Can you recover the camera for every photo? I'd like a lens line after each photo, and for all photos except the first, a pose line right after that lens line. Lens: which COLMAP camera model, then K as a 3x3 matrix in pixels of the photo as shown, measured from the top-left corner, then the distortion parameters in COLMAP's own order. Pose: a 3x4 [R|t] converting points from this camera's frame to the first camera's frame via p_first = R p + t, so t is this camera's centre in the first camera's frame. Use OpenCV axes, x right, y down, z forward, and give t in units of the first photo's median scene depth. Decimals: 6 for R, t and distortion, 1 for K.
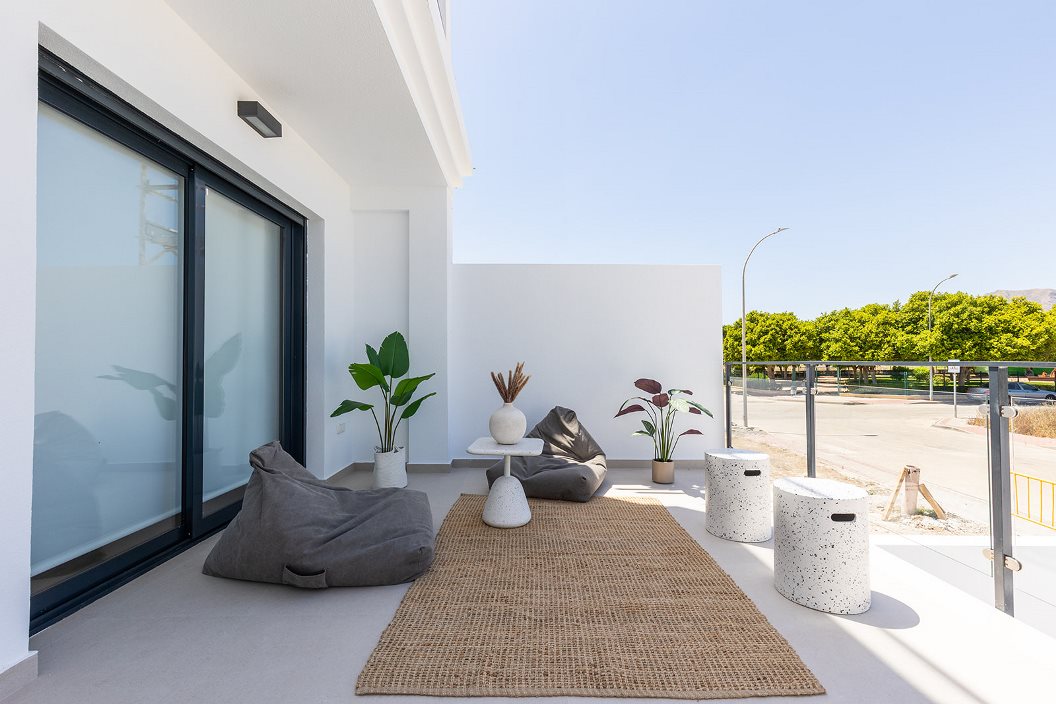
lens RADIAL K [[470.8, 0, 528.0], [0, 470.8, 352.0], [0, 0, 1]] dist [0.002187, -0.000475]
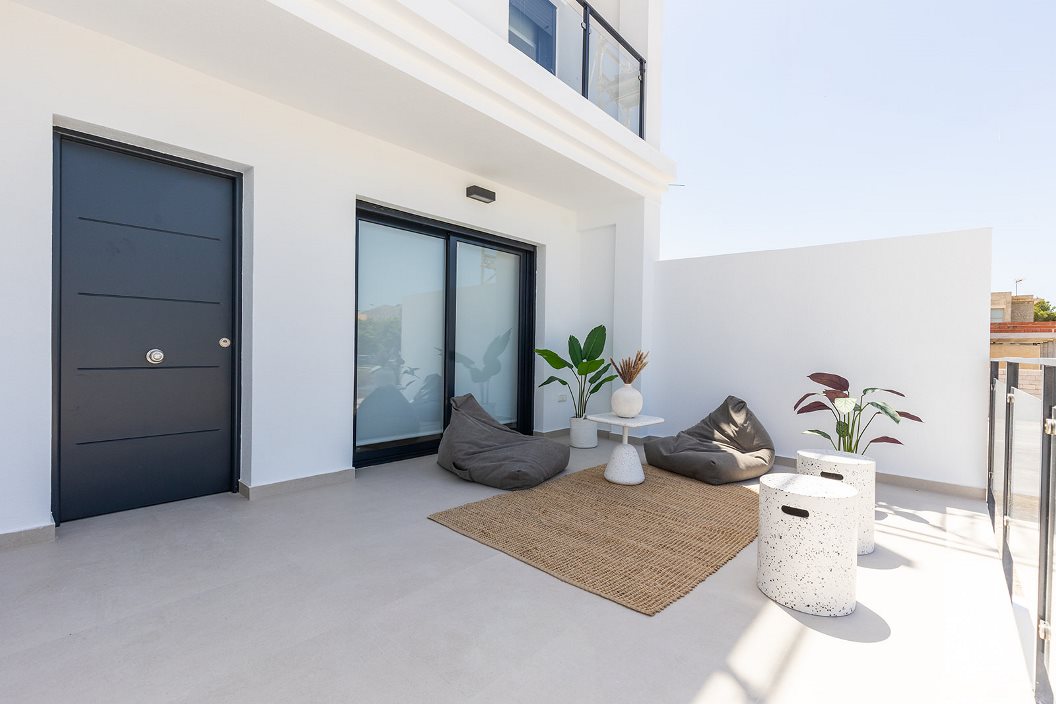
lens RADIAL K [[470.8, 0, 528.0], [0, 470.8, 352.0], [0, 0, 1]] dist [0.002187, -0.000475]
pose [[0.733810, 0.022427, -0.678984, 0.596900], [-0.009032, 0.999689, 0.023258, 0.000447], [0.679295, -0.010934, 0.733784, -0.061036]]
